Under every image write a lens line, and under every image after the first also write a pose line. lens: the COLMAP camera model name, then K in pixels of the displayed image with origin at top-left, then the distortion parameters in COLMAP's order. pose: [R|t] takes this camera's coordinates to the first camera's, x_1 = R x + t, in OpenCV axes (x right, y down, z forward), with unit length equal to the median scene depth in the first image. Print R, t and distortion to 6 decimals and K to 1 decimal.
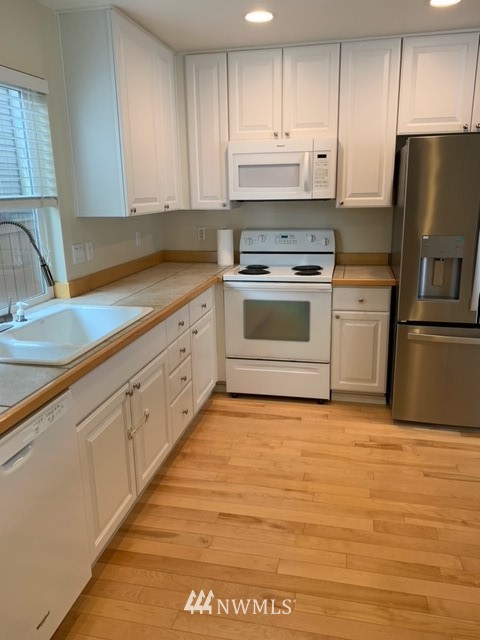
lens RADIAL K [[487.6, 0, 240.0], [0, 487.6, 320.0], [0, 0, 1]] dist [0.004649, -0.055350]
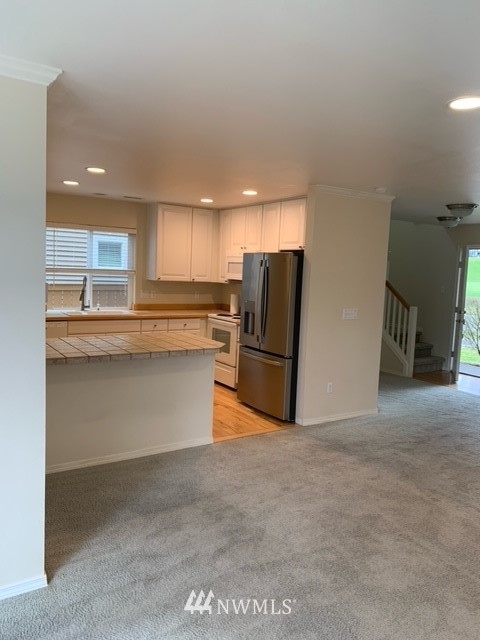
lens RADIAL K [[487.6, 0, 240.0], [0, 487.6, 320.0], [0, 0, 1]] dist [0.004649, -0.055350]
pose [[0.710714, 0.122032, -0.692816, 1.423412], [-0.238391, 0.968347, -0.073985, 0.045687], [0.661858, 0.217743, 0.717309, -0.342176]]
